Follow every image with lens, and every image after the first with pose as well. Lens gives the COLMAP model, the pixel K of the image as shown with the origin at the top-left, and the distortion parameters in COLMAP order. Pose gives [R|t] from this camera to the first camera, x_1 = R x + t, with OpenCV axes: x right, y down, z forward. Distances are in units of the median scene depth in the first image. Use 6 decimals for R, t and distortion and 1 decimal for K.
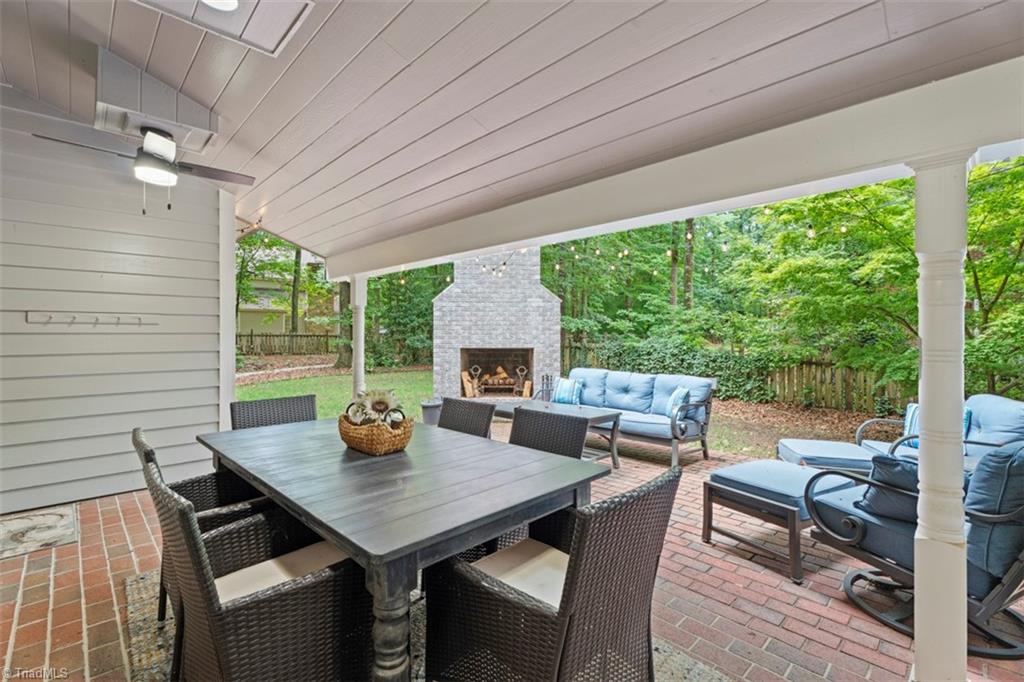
lens RADIAL K [[457.9, 0, 515.4], [0, 457.9, 339.0], [0, 0, 1]] dist [0.005737, 0.001279]
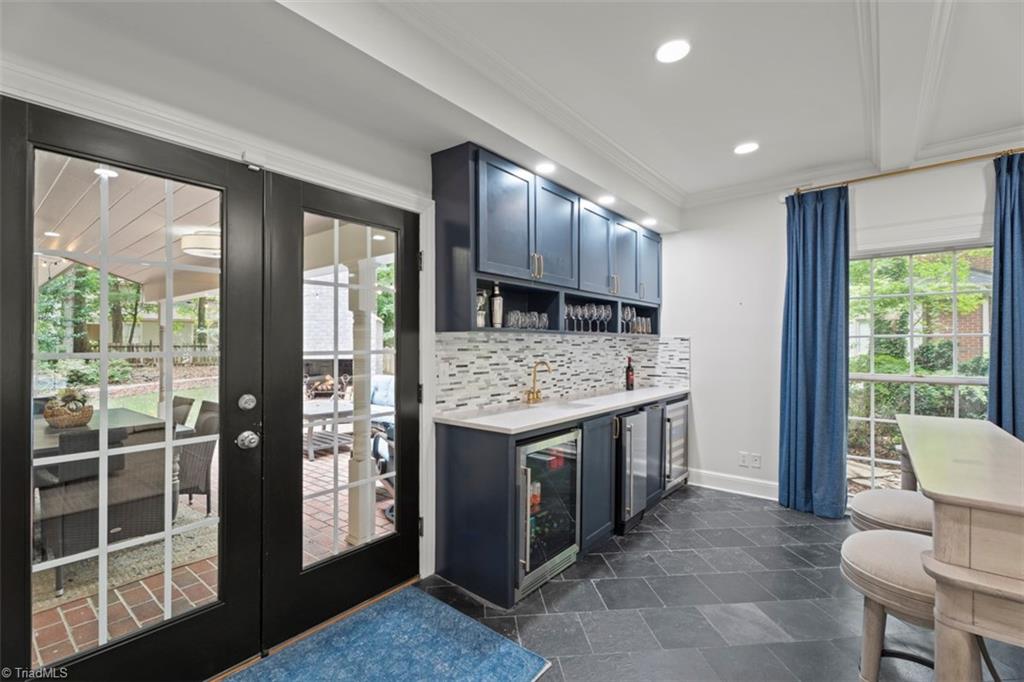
lens RADIAL K [[457.9, 0, 512.9], [0, 457.9, 344.5], [0, 0, 1]] dist [0.005737, 0.001279]
pose [[0.992589, -0.000907, 0.121517, 0.293770], [0.001947, 0.999962, -0.008440, -0.006657], [-0.121504, 0.008614, 0.992554, -0.226742]]
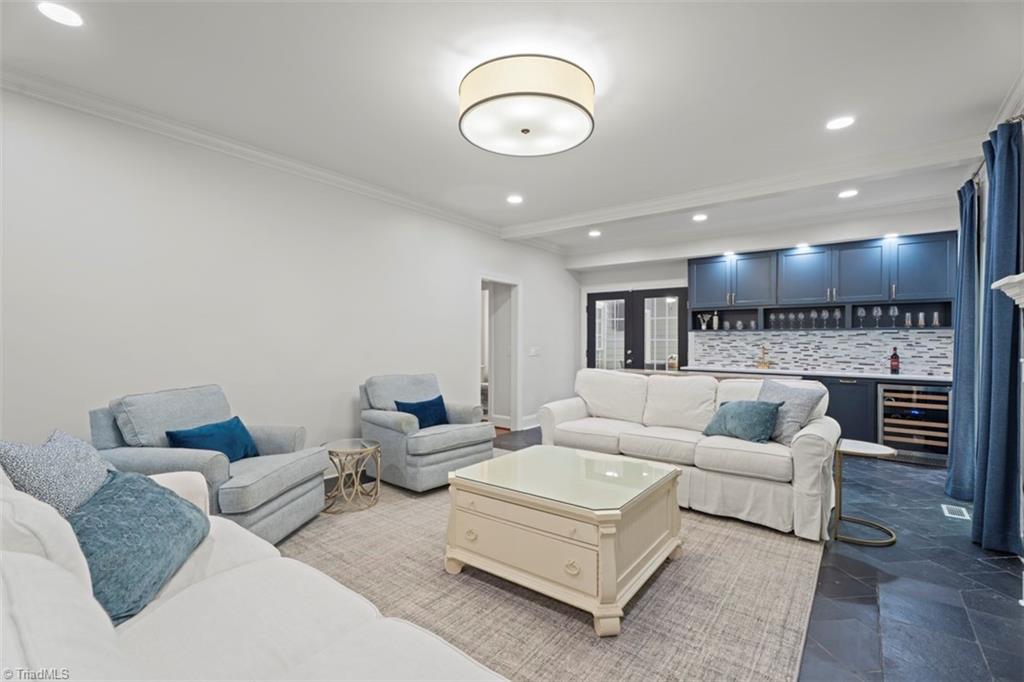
lens RADIAL K [[457.9, 0, 509.3], [0, 457.9, 344.3], [0, 0, 1]] dist [0.005737, 0.001279]
pose [[0.132579, 0.015941, -0.991044, 3.550346], [-0.002669, 0.999873, 0.015726, -0.014541], [0.991169, 0.000560, 0.132604, -0.677061]]
